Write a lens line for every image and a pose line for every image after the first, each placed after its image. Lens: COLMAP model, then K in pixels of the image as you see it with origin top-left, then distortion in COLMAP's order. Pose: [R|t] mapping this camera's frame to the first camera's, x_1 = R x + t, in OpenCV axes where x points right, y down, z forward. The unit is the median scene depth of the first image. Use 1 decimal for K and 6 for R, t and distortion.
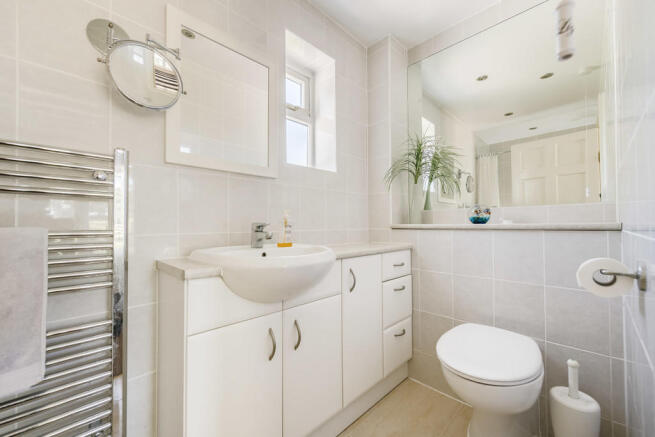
lens RADIAL K [[265.9, 0, 326.7], [0, 265.9, 219.0], [0, 0, 1]] dist [0.020754, 0.000248]
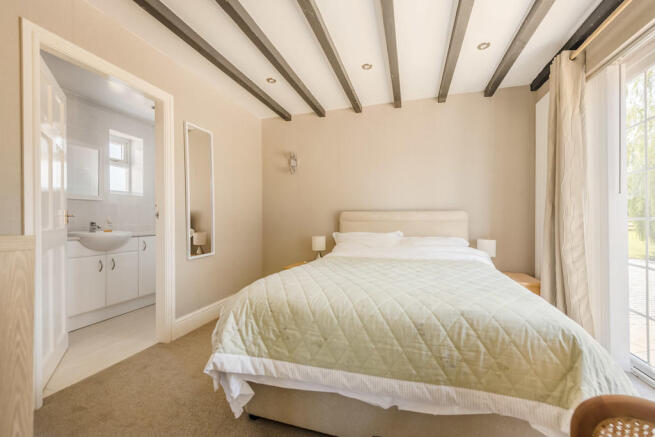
lens RADIAL K [[265.9, 0, 330.7], [0, 265.9, 217.7], [0, 0, 1]] dist [0.020754, 0.000248]
pose [[0.860373, 0.018813, 0.509317, 0.298473], [-0.019092, 0.999807, -0.004678, -0.042902], [-0.509307, -0.005699, 0.860566, -1.912945]]
